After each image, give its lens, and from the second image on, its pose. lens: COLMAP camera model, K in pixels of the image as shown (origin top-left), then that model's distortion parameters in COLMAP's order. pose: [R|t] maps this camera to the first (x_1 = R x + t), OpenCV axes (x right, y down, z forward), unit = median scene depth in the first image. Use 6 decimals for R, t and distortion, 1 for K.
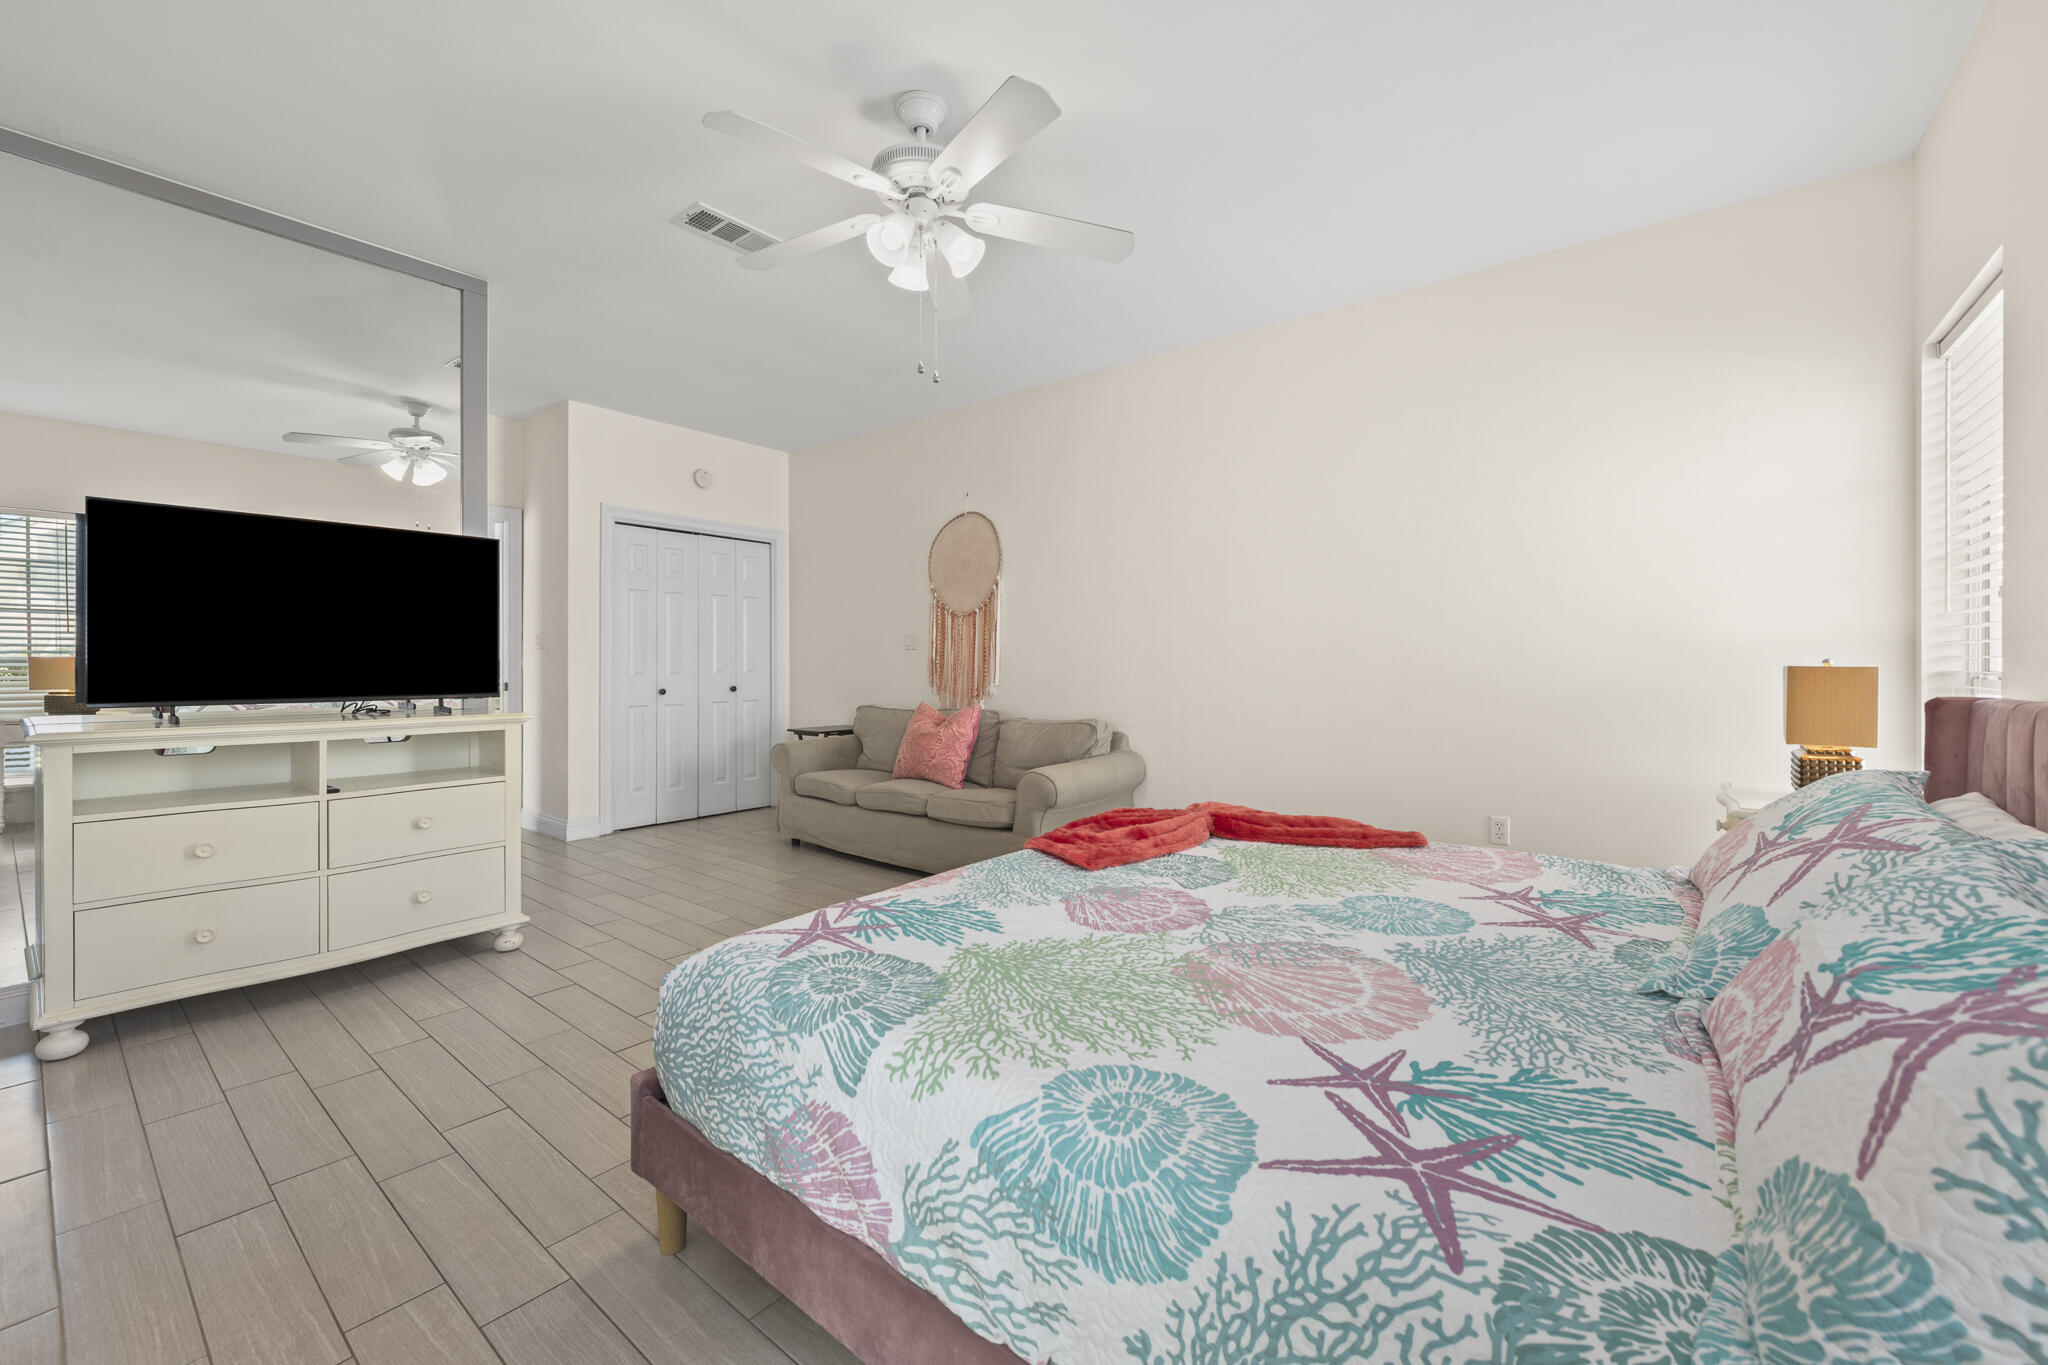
lens RADIAL K [[811.5, 0, 1019.9], [0, 811.5, 675.8], [0, 0, 1]] dist [-0.002330, 0.000197]
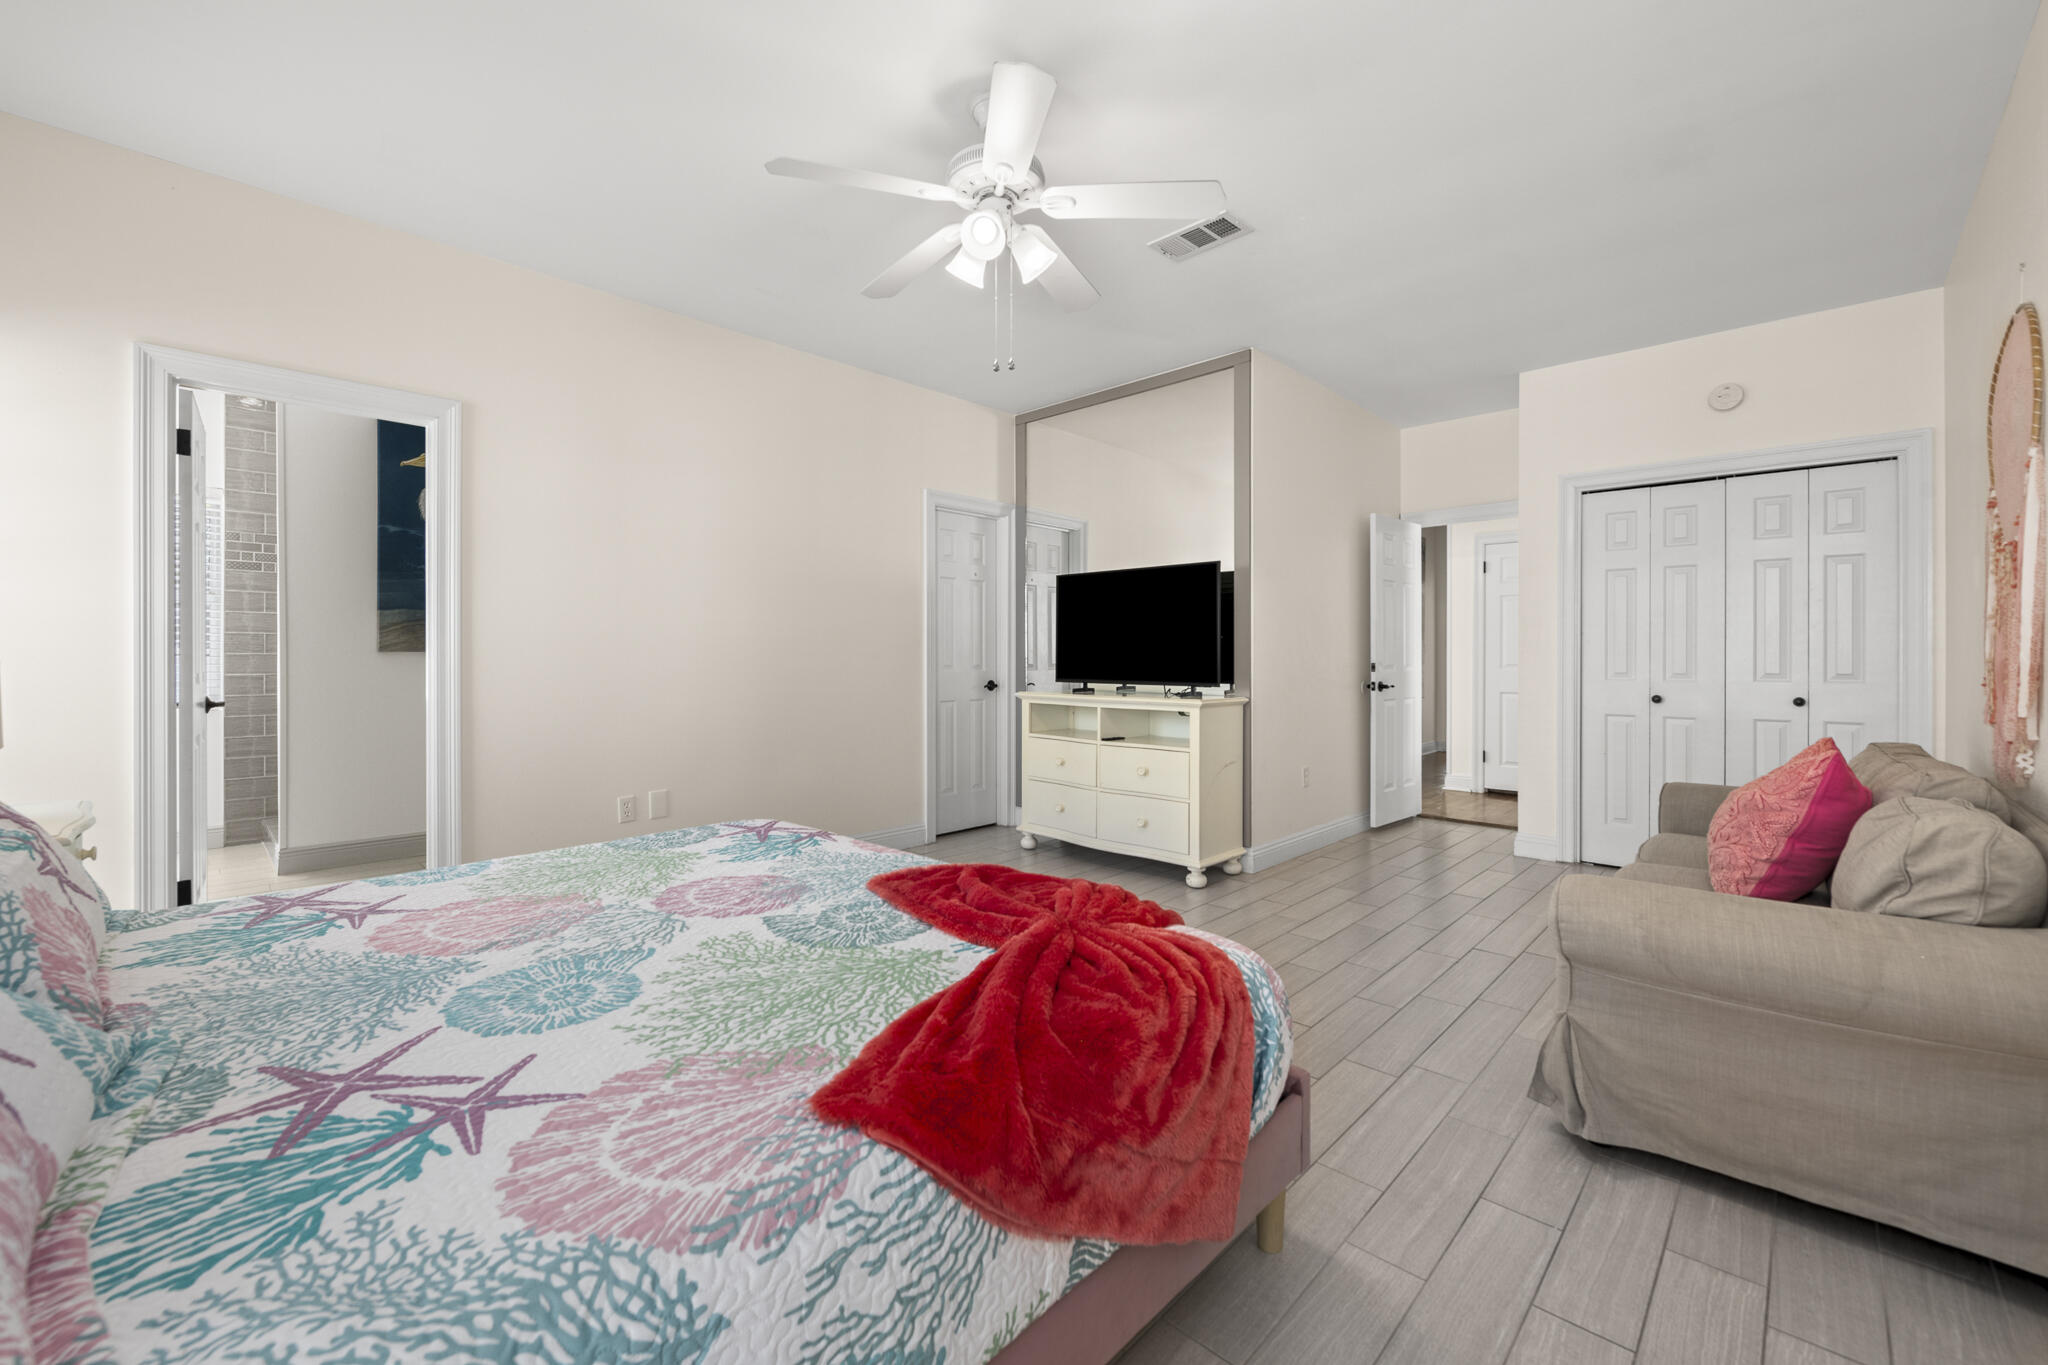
lens RADIAL K [[811.5, 0, 1025.2], [0, 811.5, 643.4], [0, 0, 1]] dist [-0.002330, 0.000197]
pose [[-0.090917, -0.016220, -0.995726, 1.251514], [-0.019822, 0.999699, -0.014475, -0.032945], [0.995661, 0.018421, -0.091211, 1.642640]]
